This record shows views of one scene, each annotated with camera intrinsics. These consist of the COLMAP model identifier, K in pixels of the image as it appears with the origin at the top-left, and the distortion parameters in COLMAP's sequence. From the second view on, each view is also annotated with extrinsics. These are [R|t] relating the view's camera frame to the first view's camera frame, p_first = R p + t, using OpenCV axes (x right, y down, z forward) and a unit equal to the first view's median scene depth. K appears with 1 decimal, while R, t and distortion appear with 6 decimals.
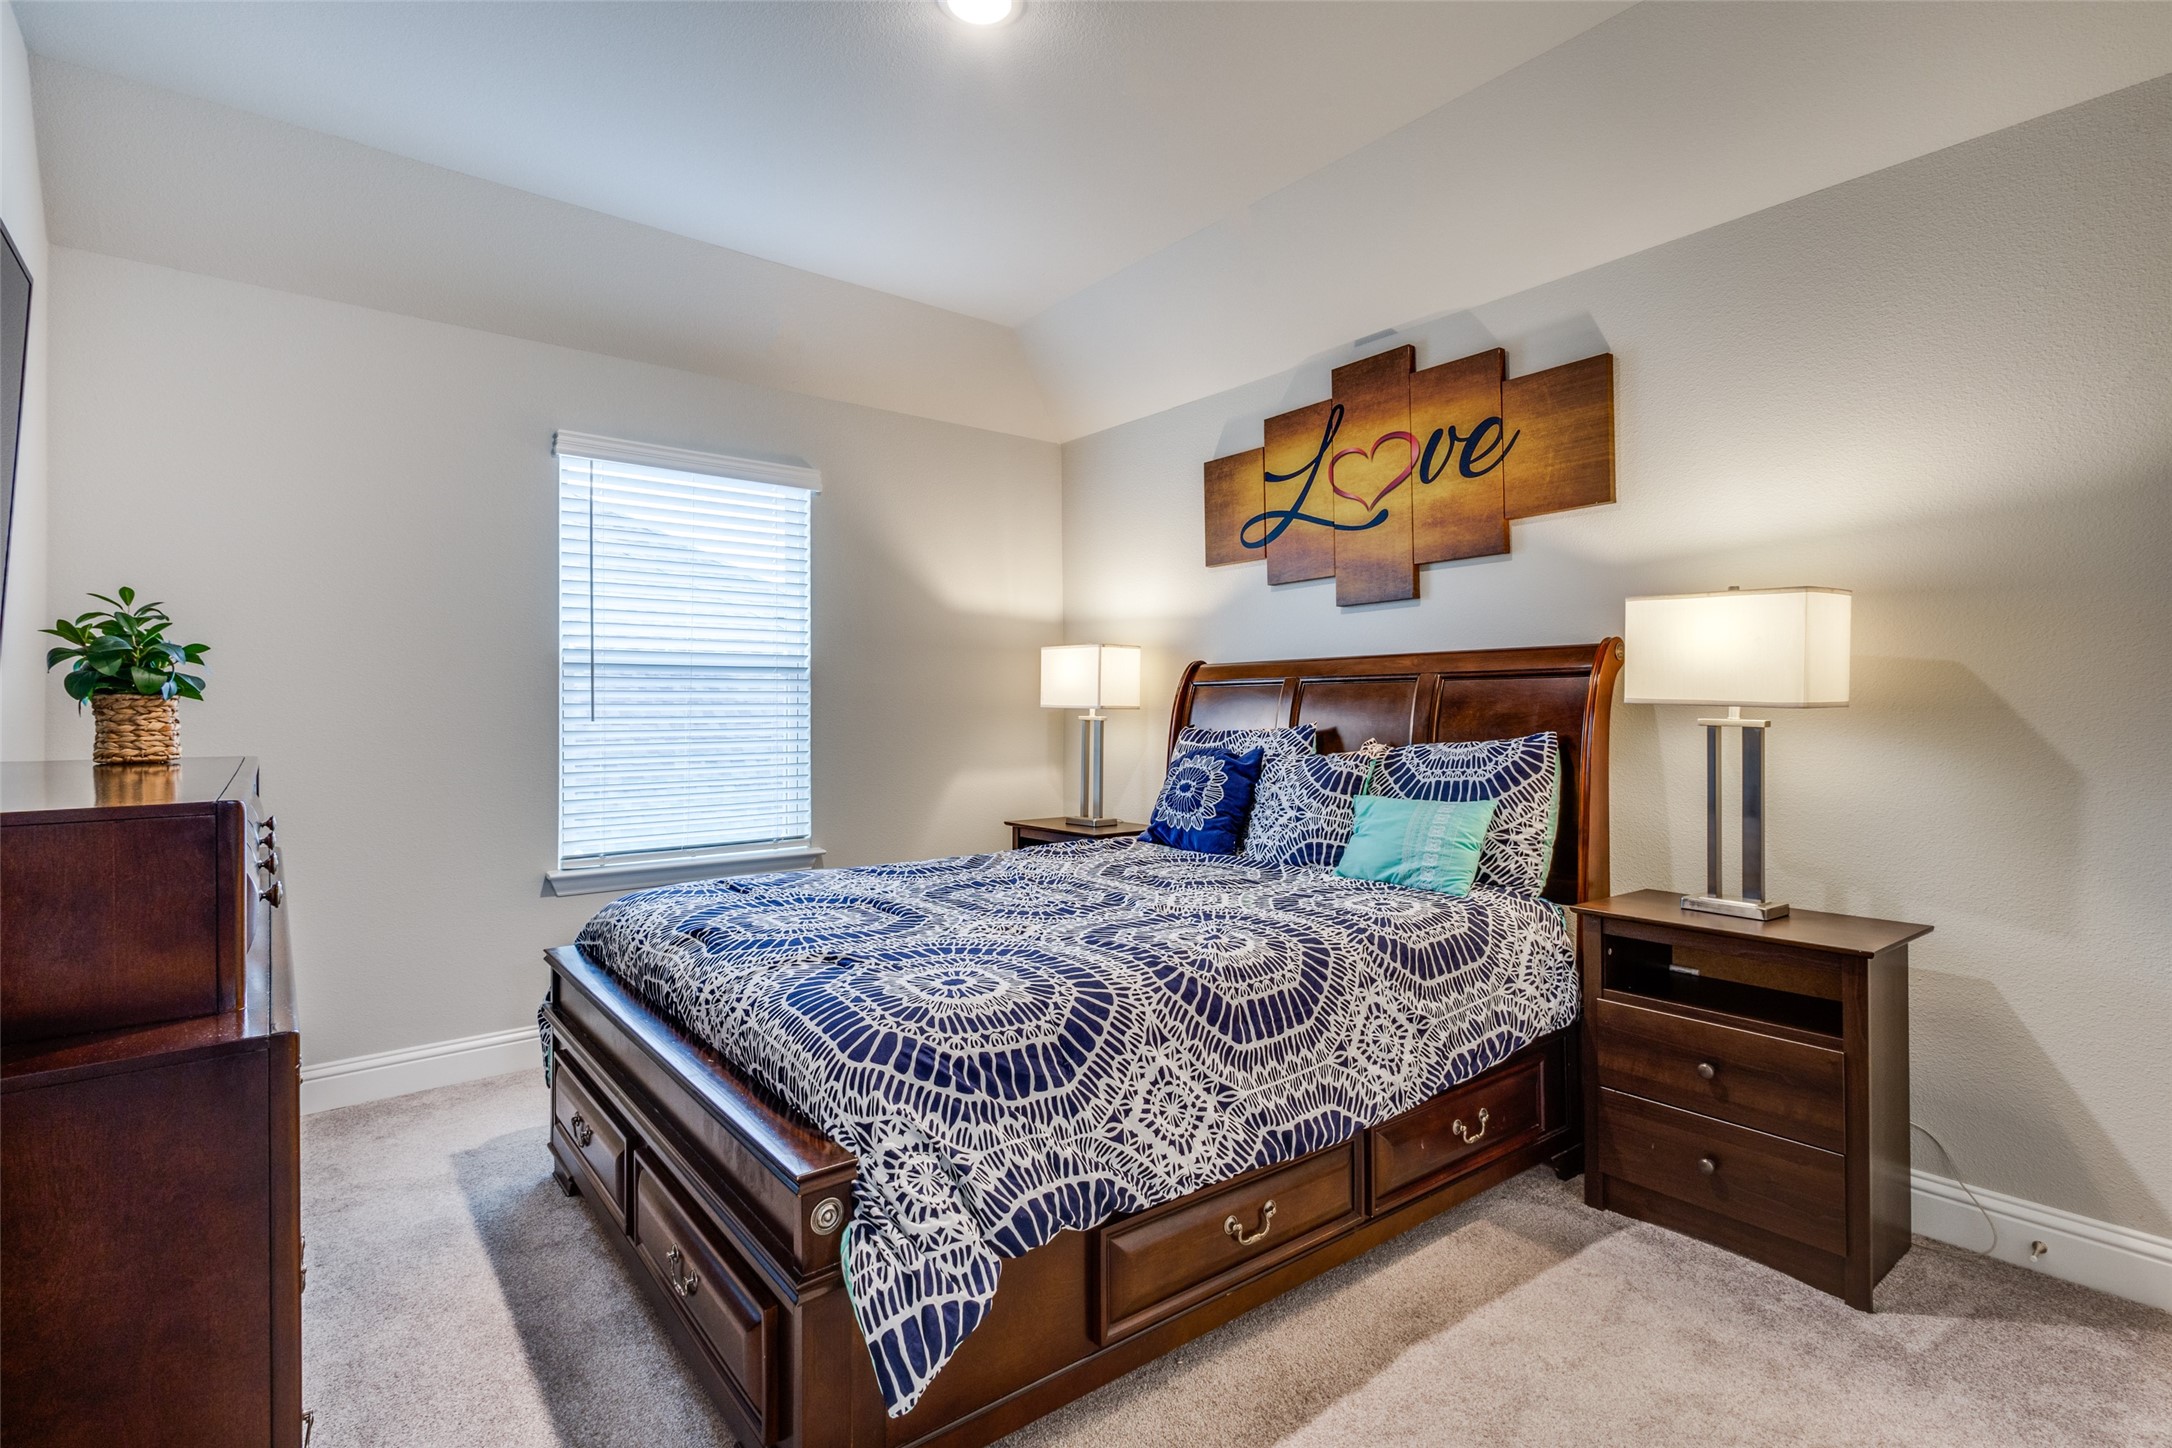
lens RADIAL K [[1039.0, 0, 1085.7], [0, 1039.0, 715.9], [0, 0, 1]] dist [0.001607, 0.000441]
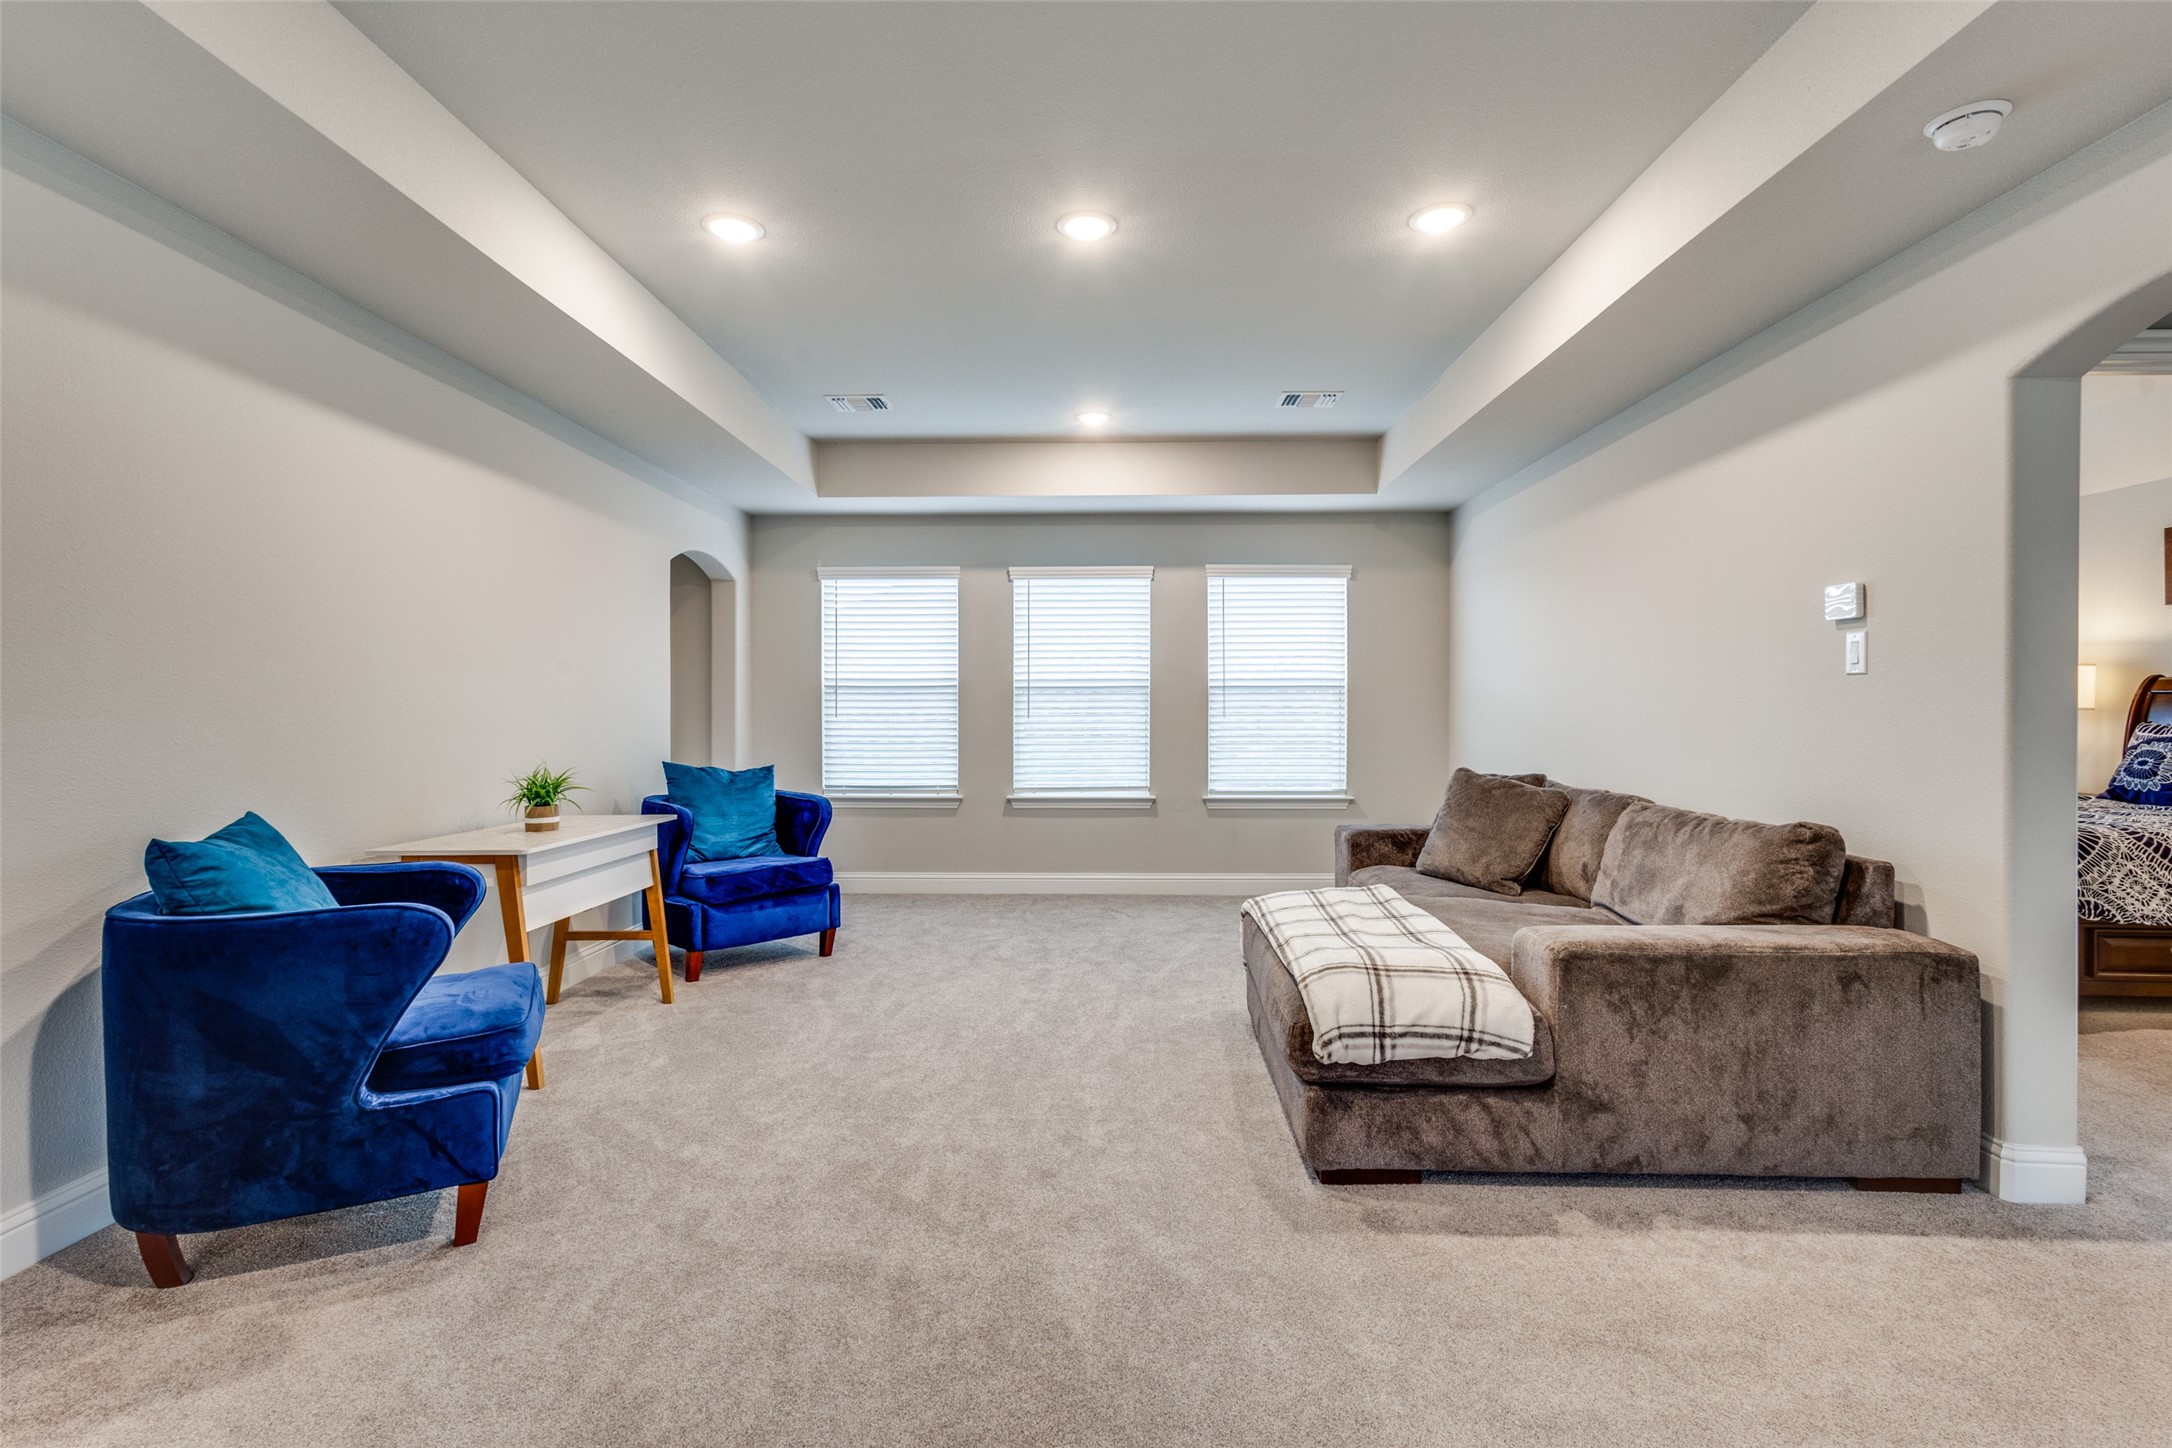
lens RADIAL K [[1039.0, 0, 1083.6], [0, 1039.0, 722.1], [0, 0, 1]] dist [0.001607, 0.000441]
pose [[0.769874, 0.006444, -0.638163, -0.218452], [-0.003848, 0.999978, 0.005455, 0.016253], [0.638184, -0.001743, 0.769882, -2.018540]]
